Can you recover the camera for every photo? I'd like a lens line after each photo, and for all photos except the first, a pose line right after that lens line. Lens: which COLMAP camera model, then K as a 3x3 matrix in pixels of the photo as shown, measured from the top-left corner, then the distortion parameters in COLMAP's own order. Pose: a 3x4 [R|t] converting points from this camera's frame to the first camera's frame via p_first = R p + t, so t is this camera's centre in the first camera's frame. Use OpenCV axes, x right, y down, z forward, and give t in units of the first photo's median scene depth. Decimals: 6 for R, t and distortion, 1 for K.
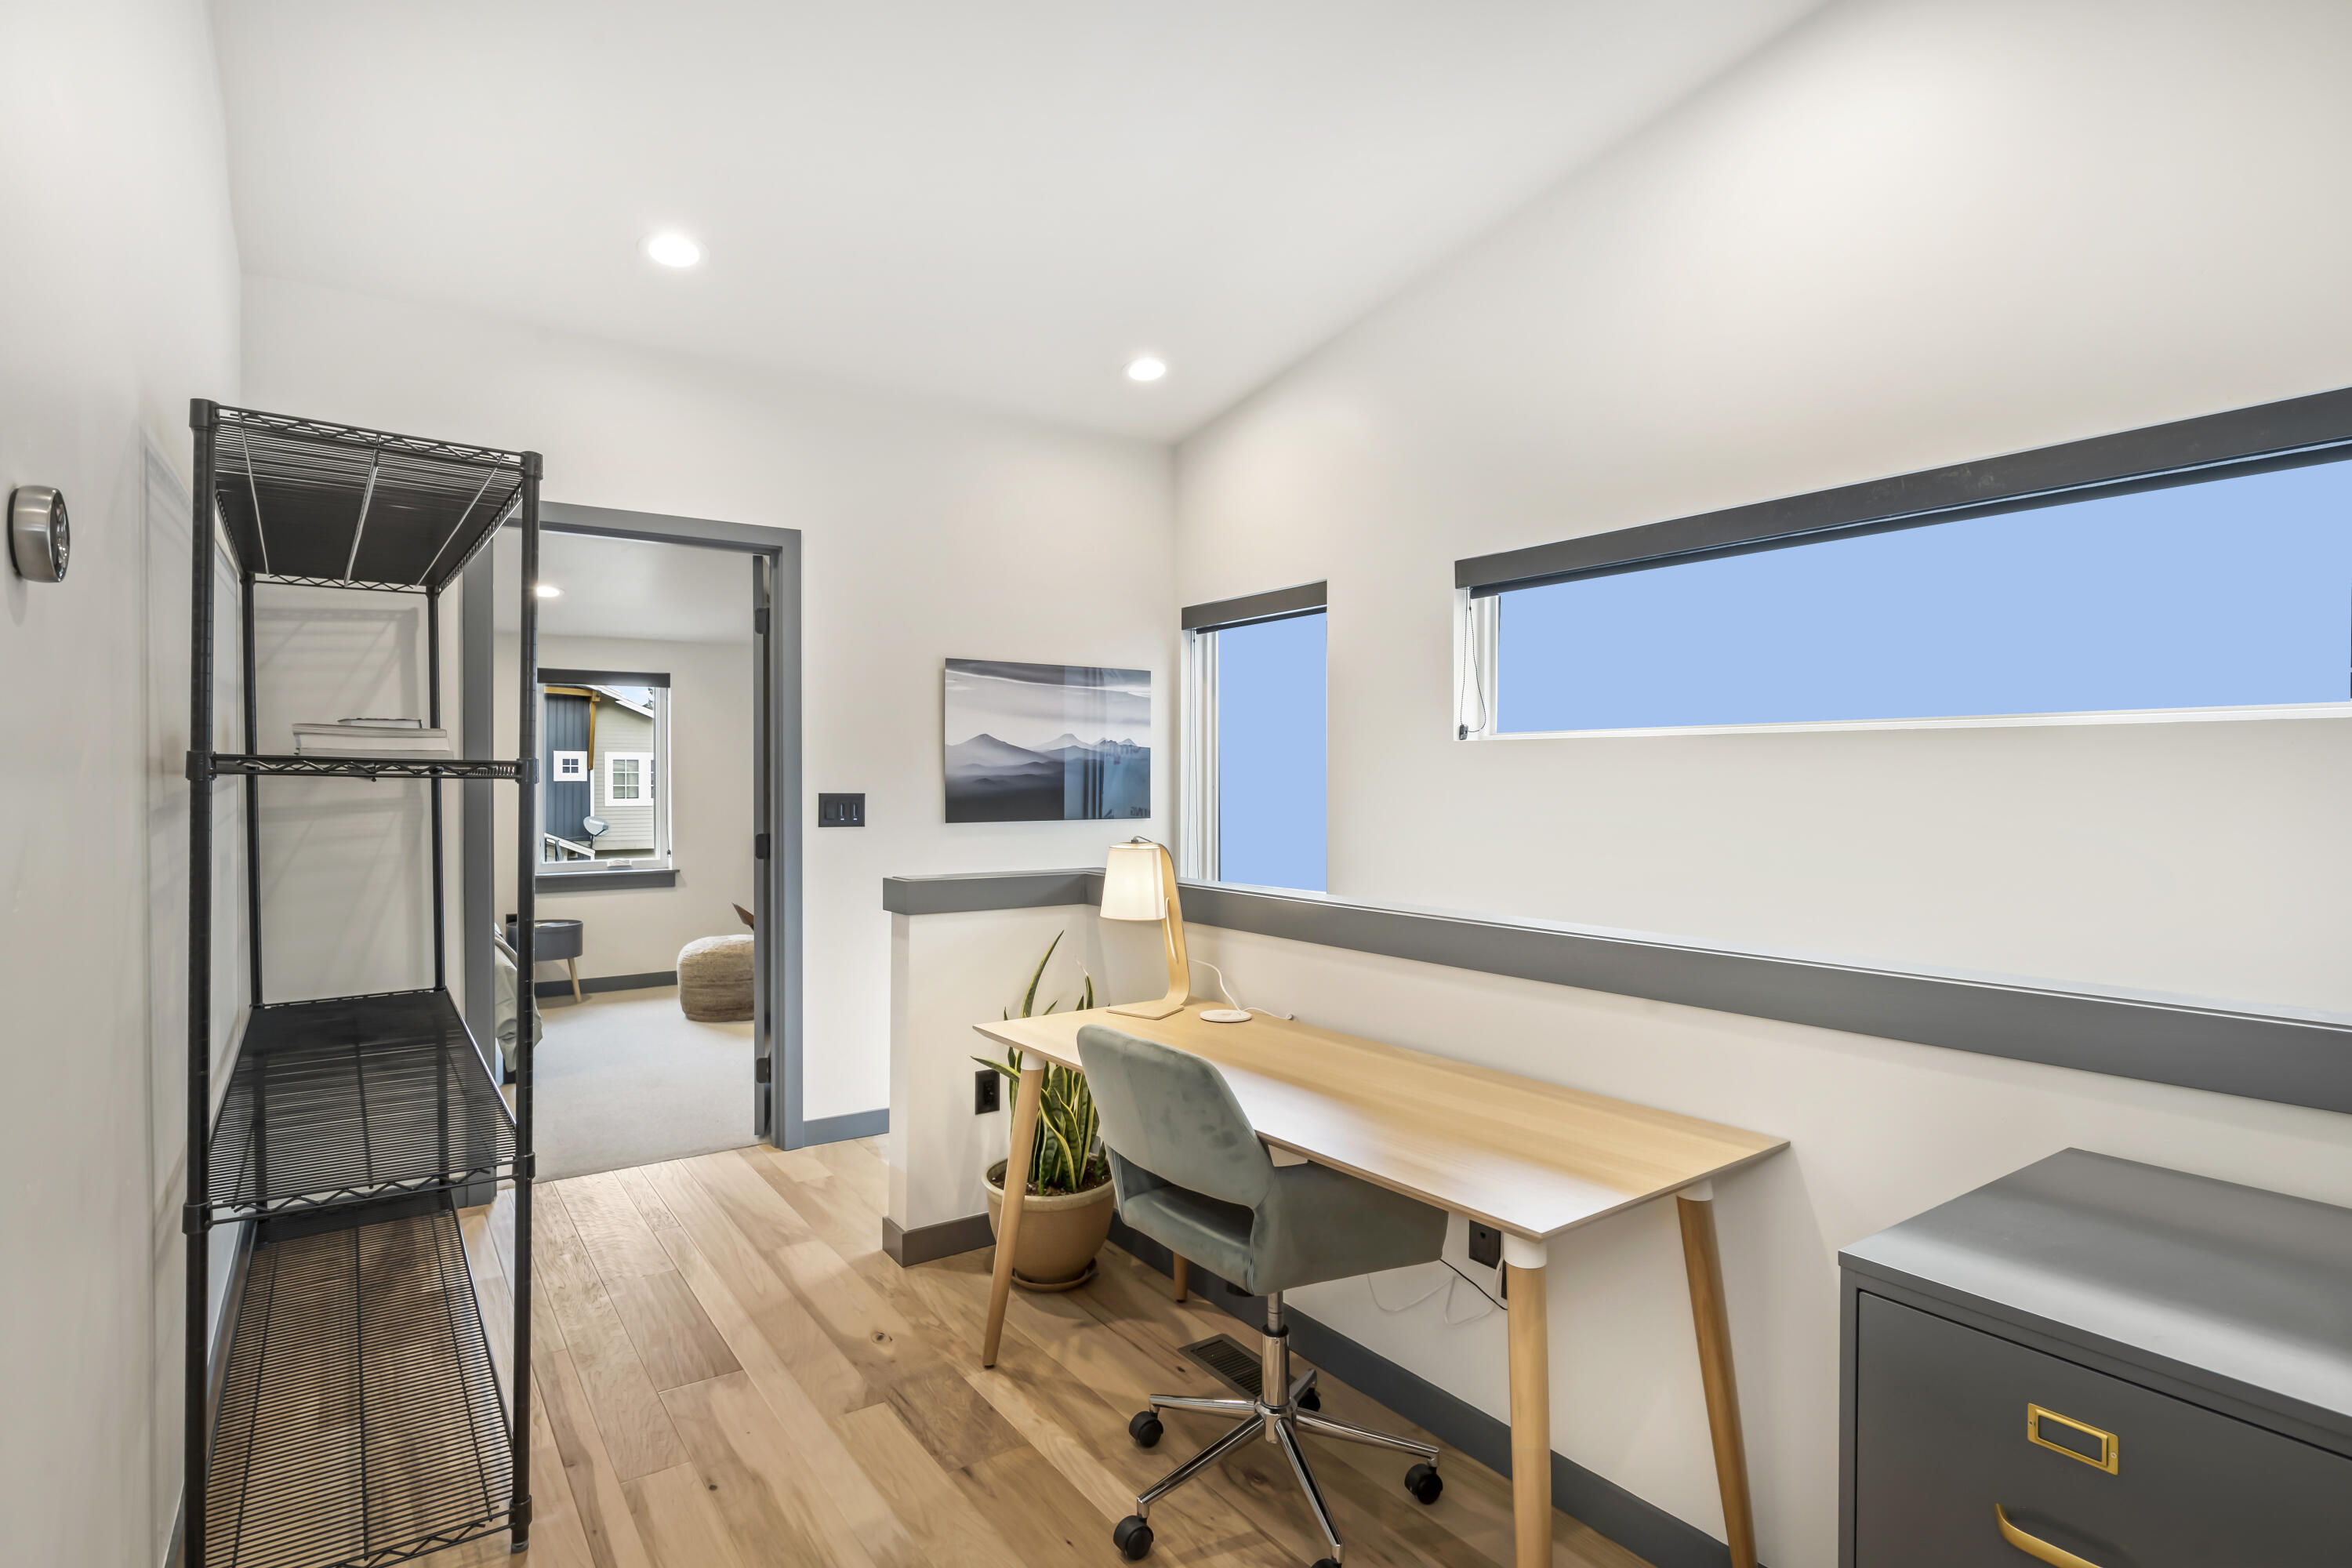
lens RADIAL K [[1194.6, 0, 1180.7], [0, 1194.6, 780.1], [0, 0, 1]] dist [-0.022415, 0.010096]
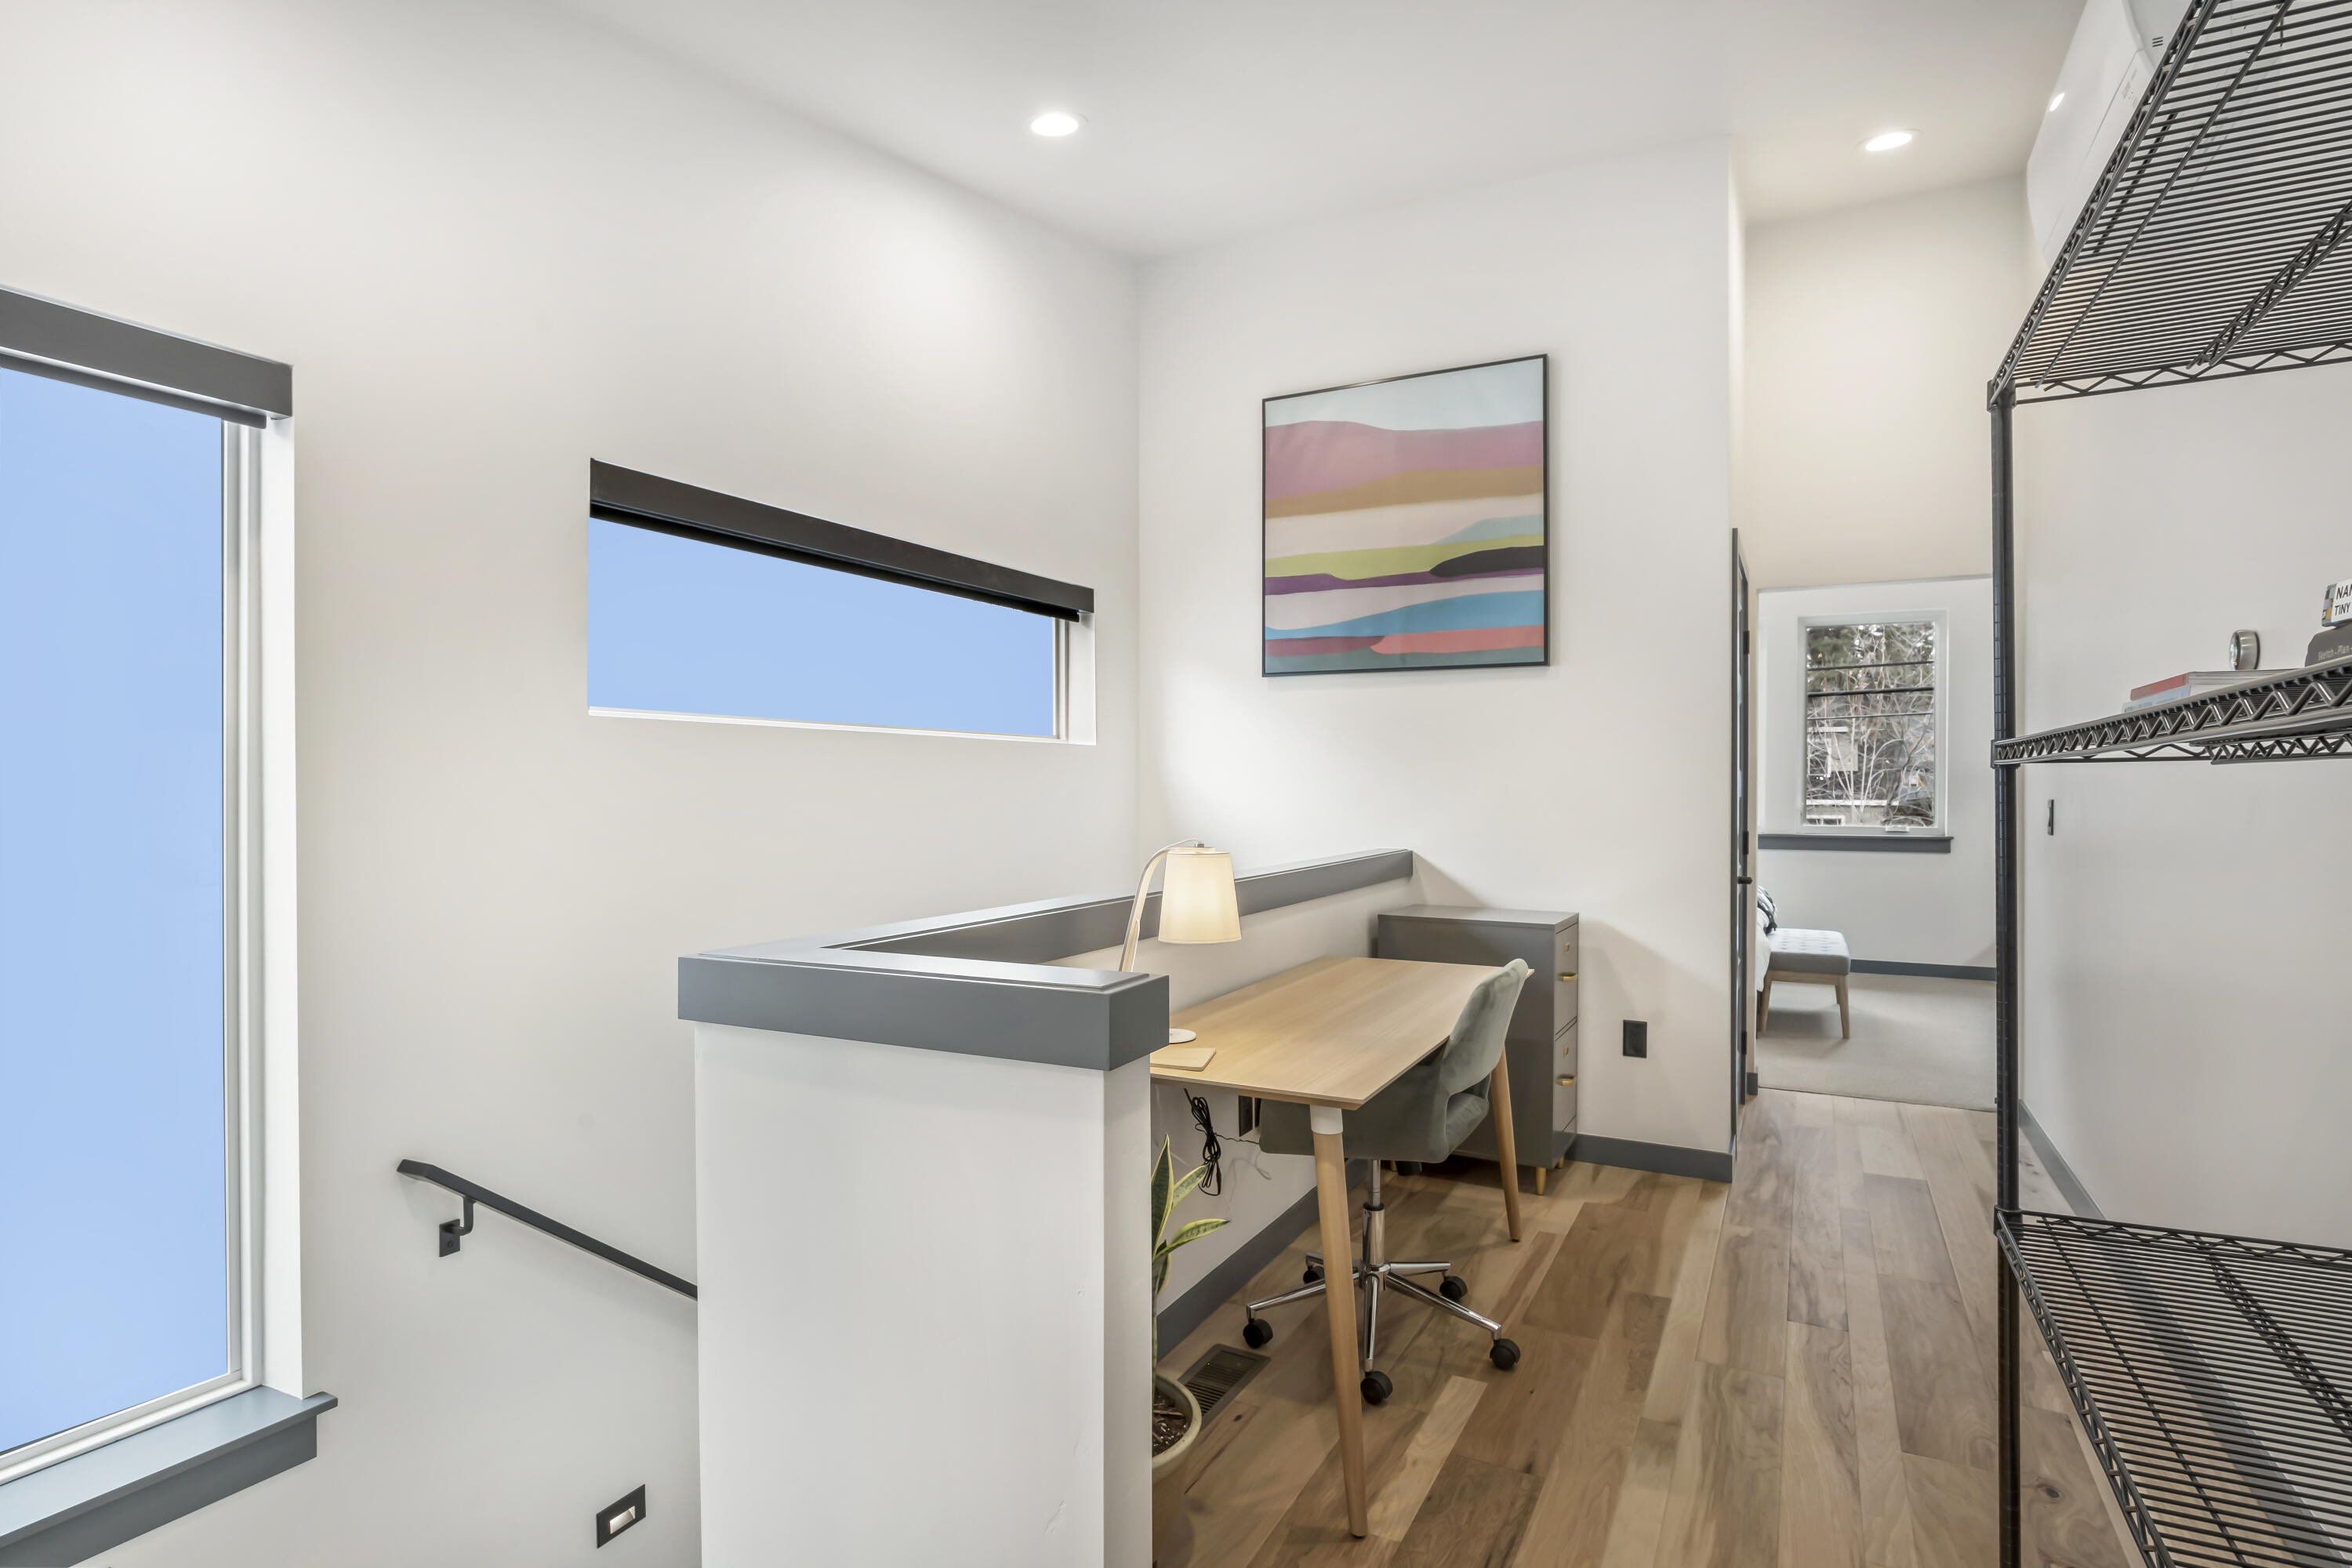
lens RADIAL K [[1194.6, 0, 1182.3], [0, 1194.6, 787.1], [0, 0, 1]] dist [-0.022415, 0.010096]
pose [[-0.452150, -0.005435, 0.891925, -0.953749], [-0.000659, 0.999983, 0.005760, 0.008574], [-0.891942, 0.002017, -0.452146, 1.749491]]
